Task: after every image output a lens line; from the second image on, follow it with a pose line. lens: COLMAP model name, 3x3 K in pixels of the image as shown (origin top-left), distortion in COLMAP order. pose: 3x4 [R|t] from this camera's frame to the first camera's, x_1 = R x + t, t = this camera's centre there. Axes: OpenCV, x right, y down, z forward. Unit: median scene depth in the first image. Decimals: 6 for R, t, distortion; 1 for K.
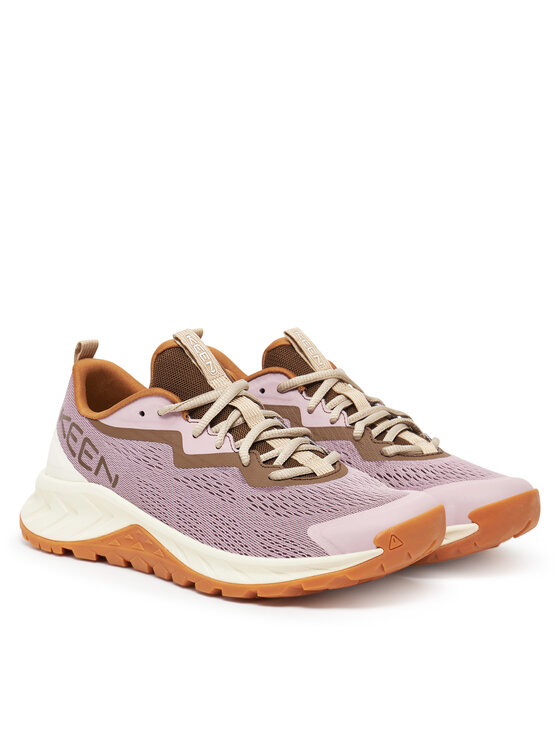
lens RADIAL K [[2201.2, 0, 280.0], [0, 2201.2, 373.3], [0, 0, 1]] dist [-0.090564, 0.000000]
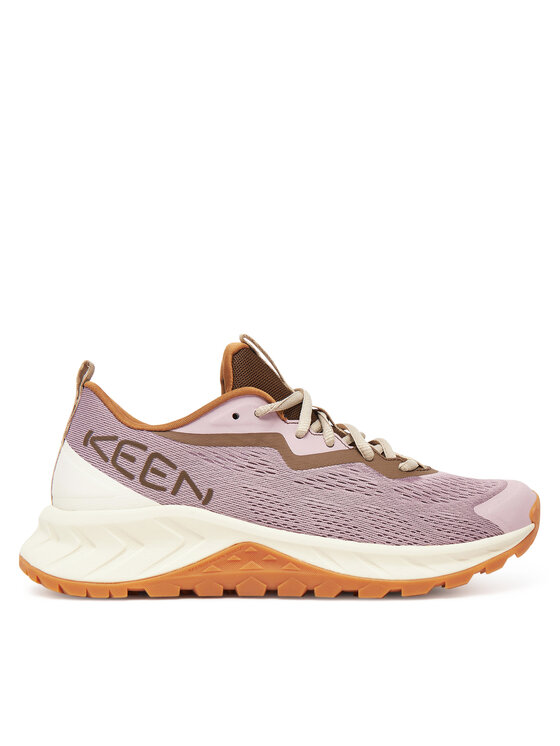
lens RADIAL K [[1221.1, 0, 279.9], [0, 1221.1, 372.2], [0, 0, 1]] dist [-0.048833, 0.000000]
pose [[0.699576, 0.046680, 0.713032, -0.401209], [0.117512, 0.976762, -0.179240, 0.090963], [-0.704829, 0.209182, 0.677834, 0.646127]]
